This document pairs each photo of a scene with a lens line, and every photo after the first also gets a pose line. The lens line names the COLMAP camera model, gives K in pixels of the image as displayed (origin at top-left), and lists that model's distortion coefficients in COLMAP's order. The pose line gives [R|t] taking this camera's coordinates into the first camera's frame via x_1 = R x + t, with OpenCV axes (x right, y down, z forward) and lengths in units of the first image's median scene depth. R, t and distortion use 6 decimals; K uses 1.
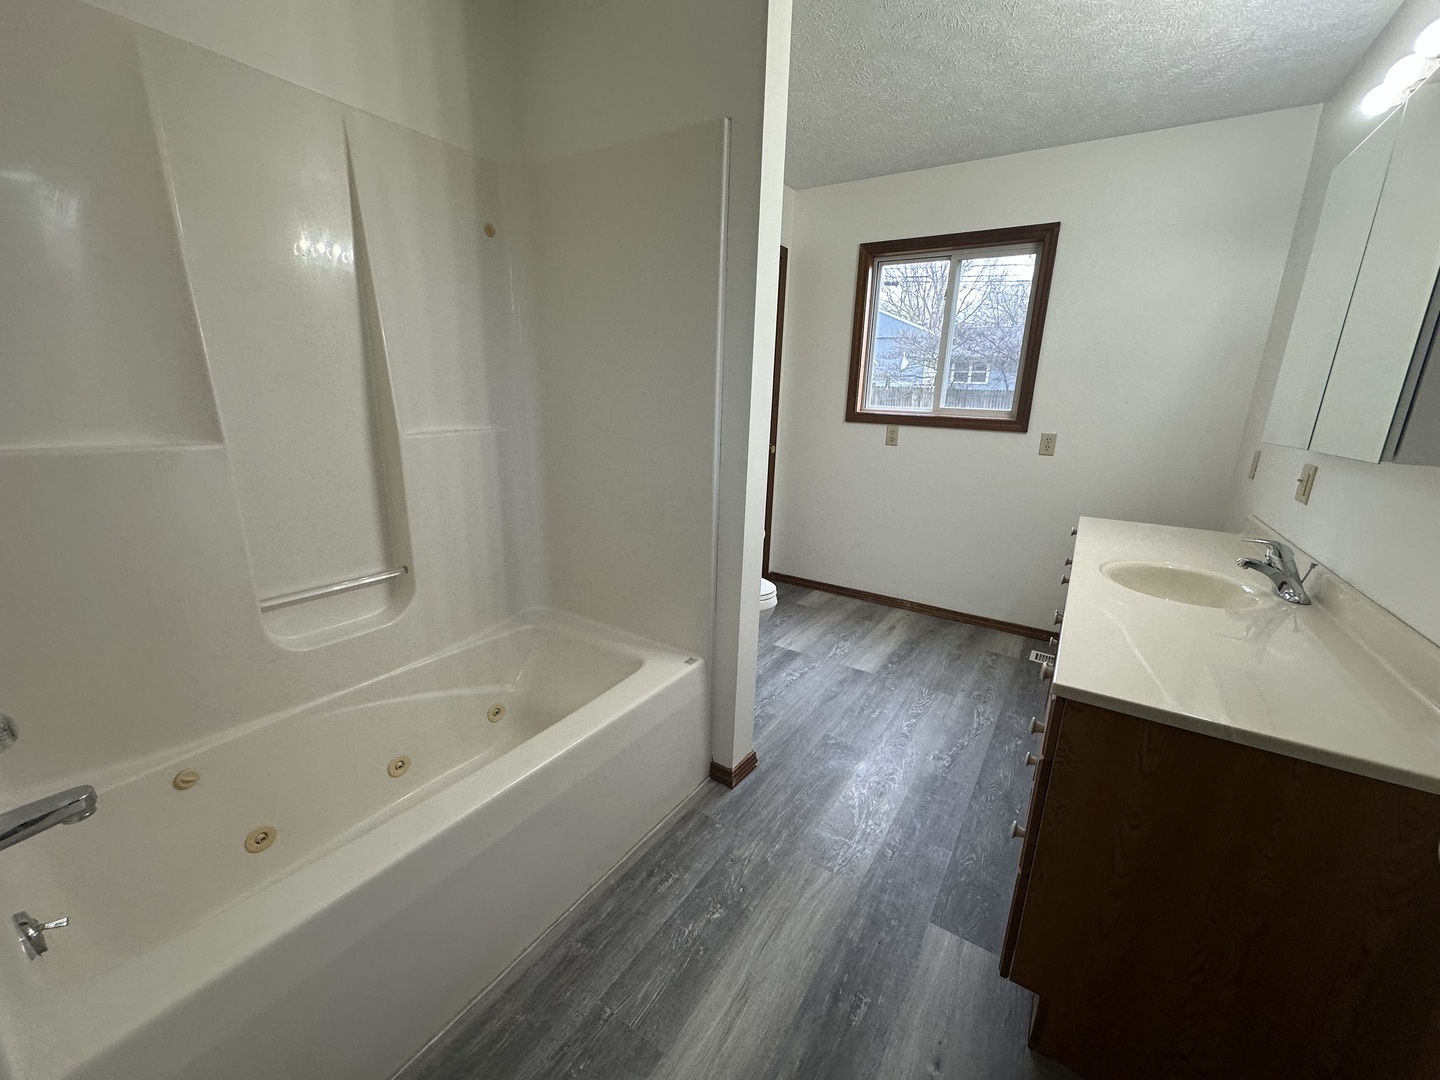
lens RADIAL K [[573.3, 0, 721.4], [0, 573.3, 538.0], [0, 0, 1]] dist [-0.001177, -0.000042]
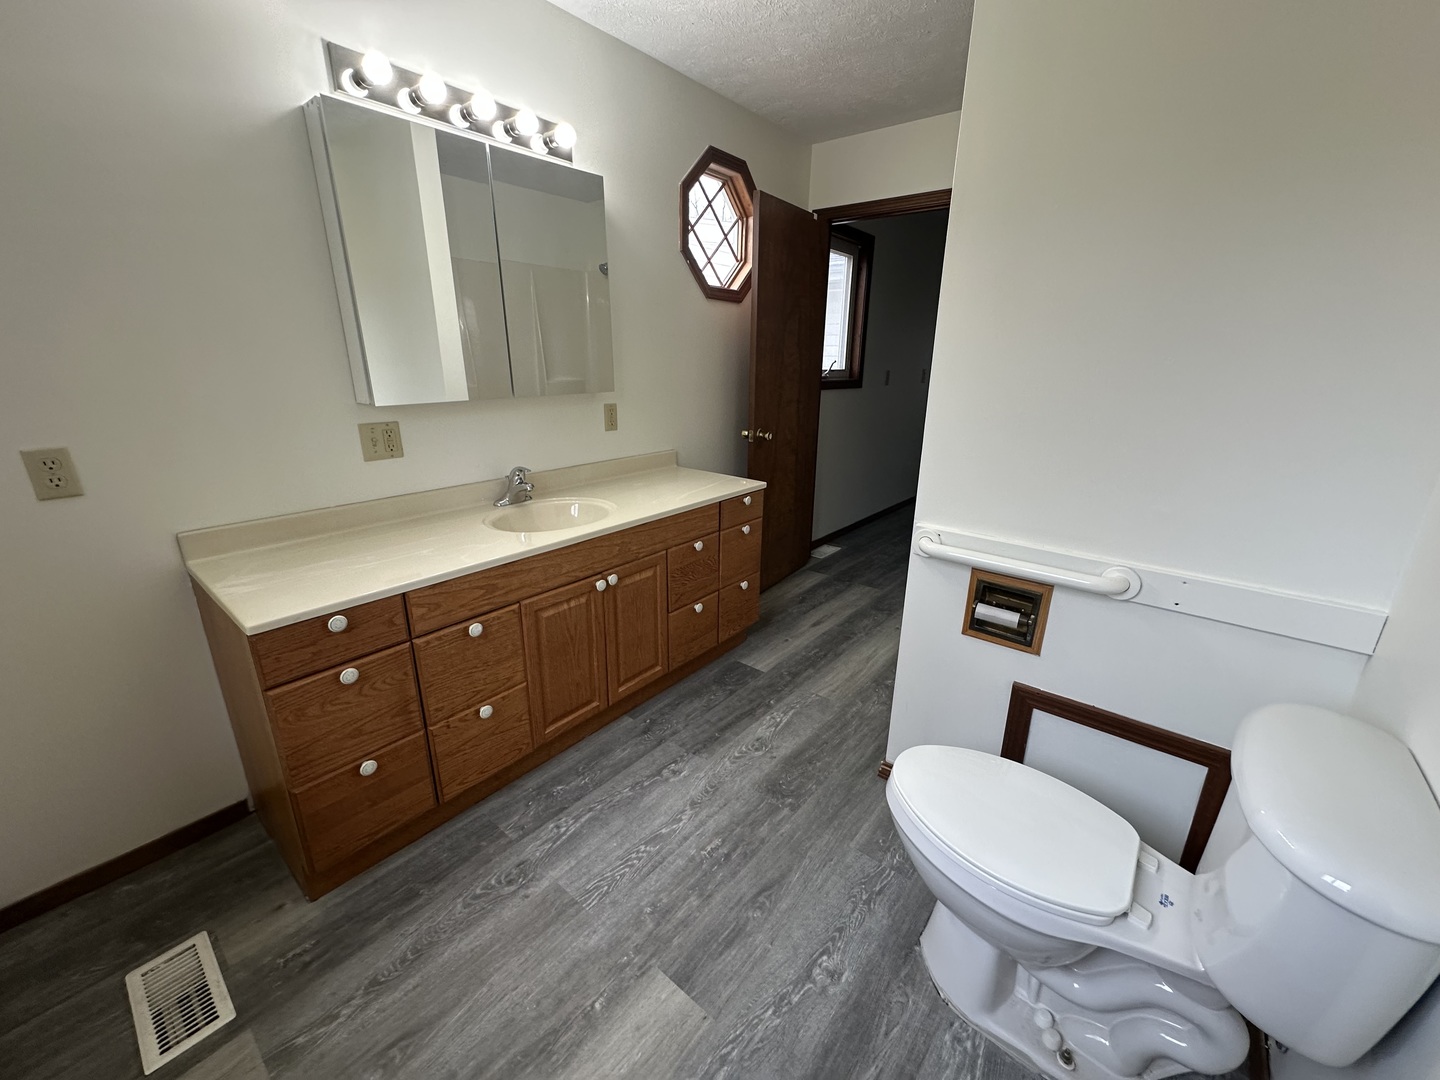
lens RADIAL K [[573.3, 0, 719.9], [0, 573.3, 538.0], [0, 0, 1]] dist [-0.001177, -0.000042]
pose [[-0.992390, -0.081910, 0.091935, 0.217498], [-0.019520, 0.841854, 0.539352, -0.359968], [-0.121574, 0.533454, -0.837047, 1.321793]]
